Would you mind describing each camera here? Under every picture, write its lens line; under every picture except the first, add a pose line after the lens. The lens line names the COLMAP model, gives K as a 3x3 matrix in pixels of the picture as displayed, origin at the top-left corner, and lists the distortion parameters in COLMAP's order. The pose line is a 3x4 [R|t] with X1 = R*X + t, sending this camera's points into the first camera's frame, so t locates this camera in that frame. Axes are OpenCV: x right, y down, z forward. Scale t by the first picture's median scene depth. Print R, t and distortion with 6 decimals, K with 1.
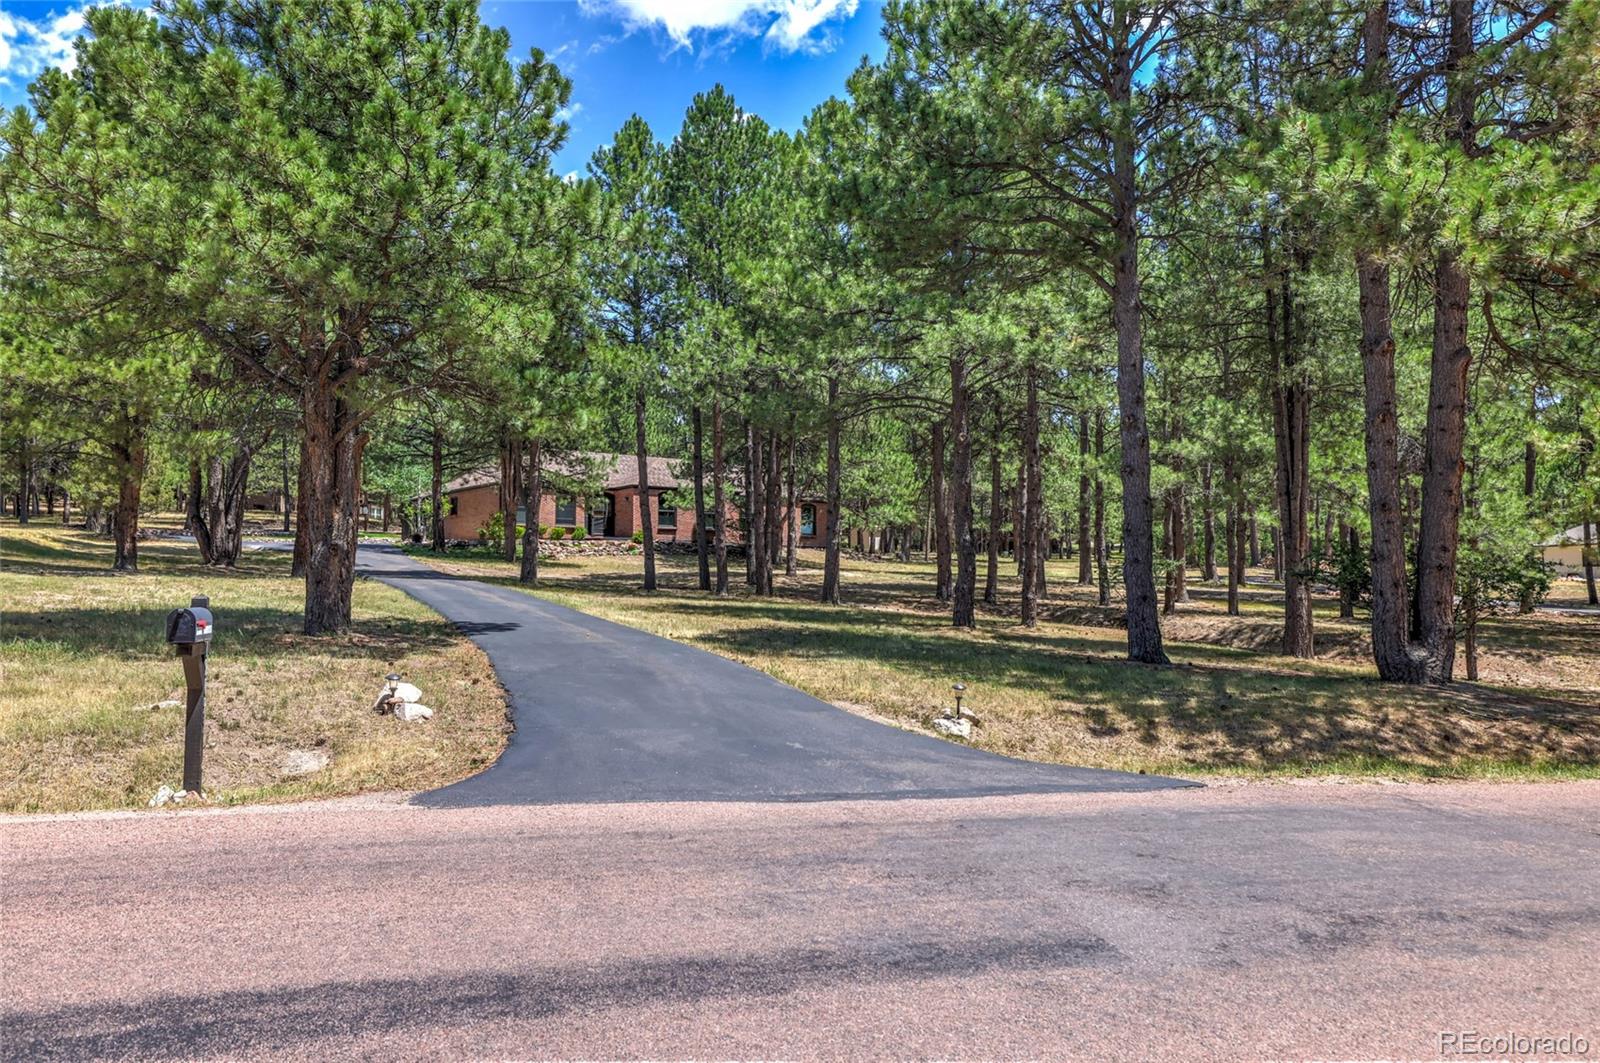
lens RADIAL K [[1192.5, 0, 800.0], [0, 1192.5, 531.5], [0, 0, 1]] dist [0.027250, 0.002565]
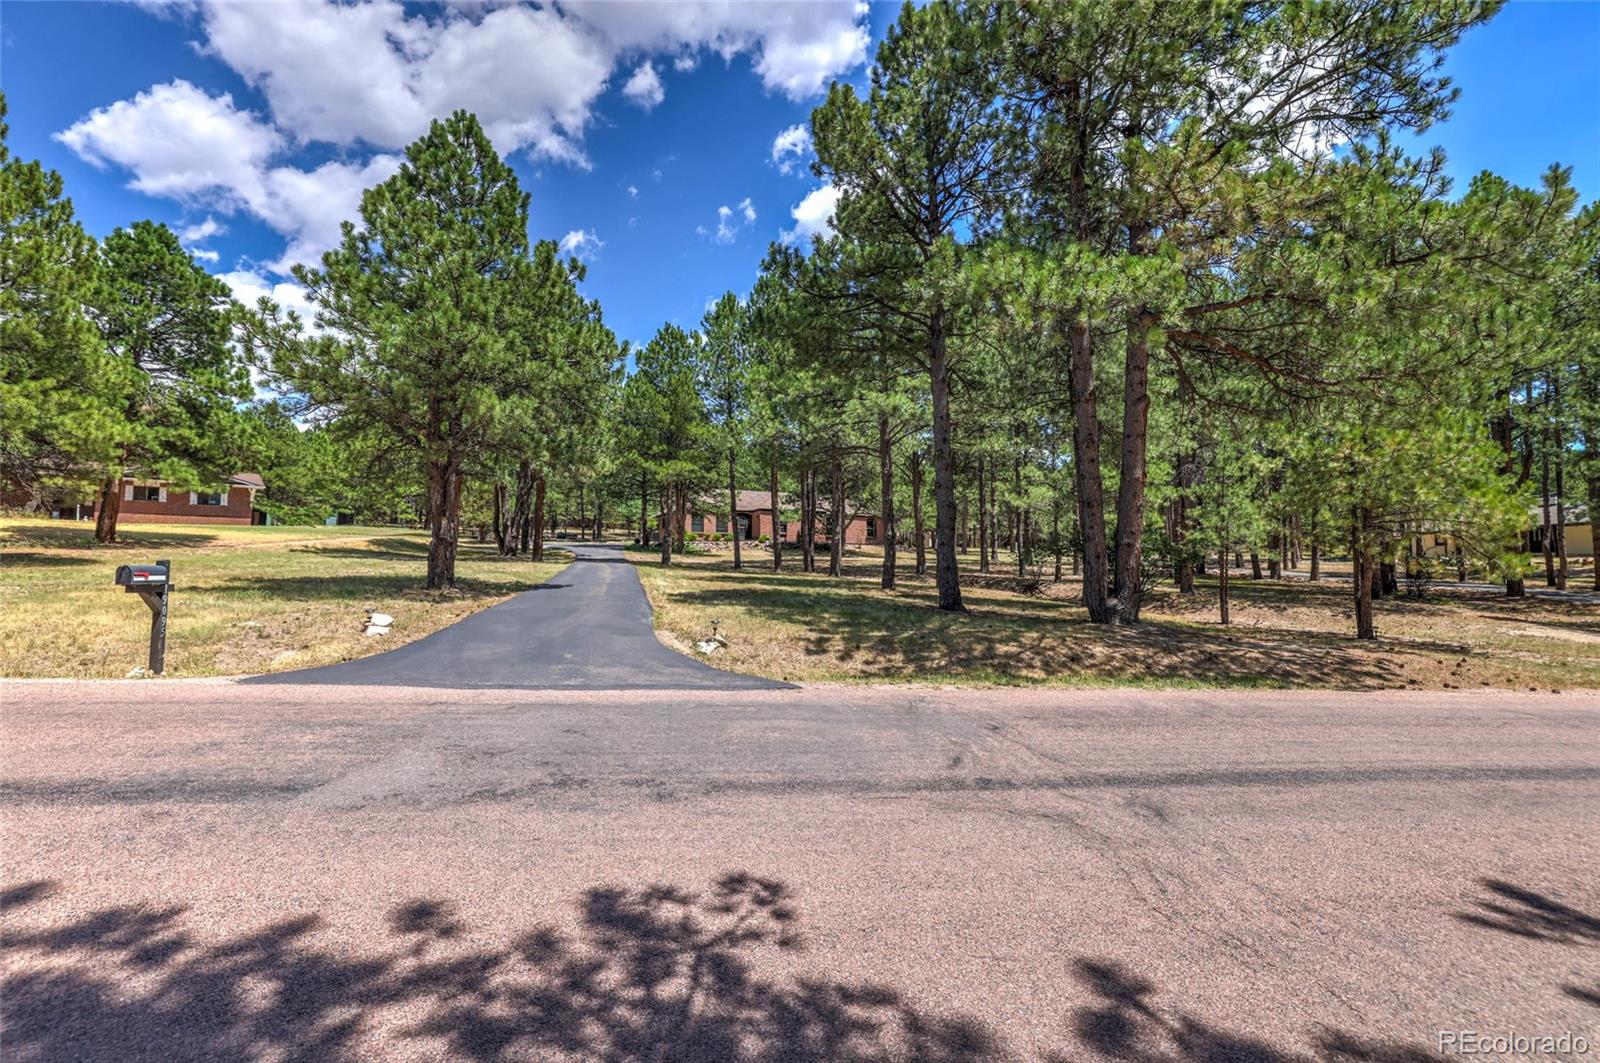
lens RADIAL K [[697.3, 0, 793.8], [0, 697.3, 529.4], [0, 0, 1]] dist [-0.051708, 0.021451]
pose [[0.983301, -0.015650, -0.181313, 0.284977], [0.013293, 0.999811, -0.014205, 0.017993], [0.181501, 0.011557, 0.983323, 0.094373]]
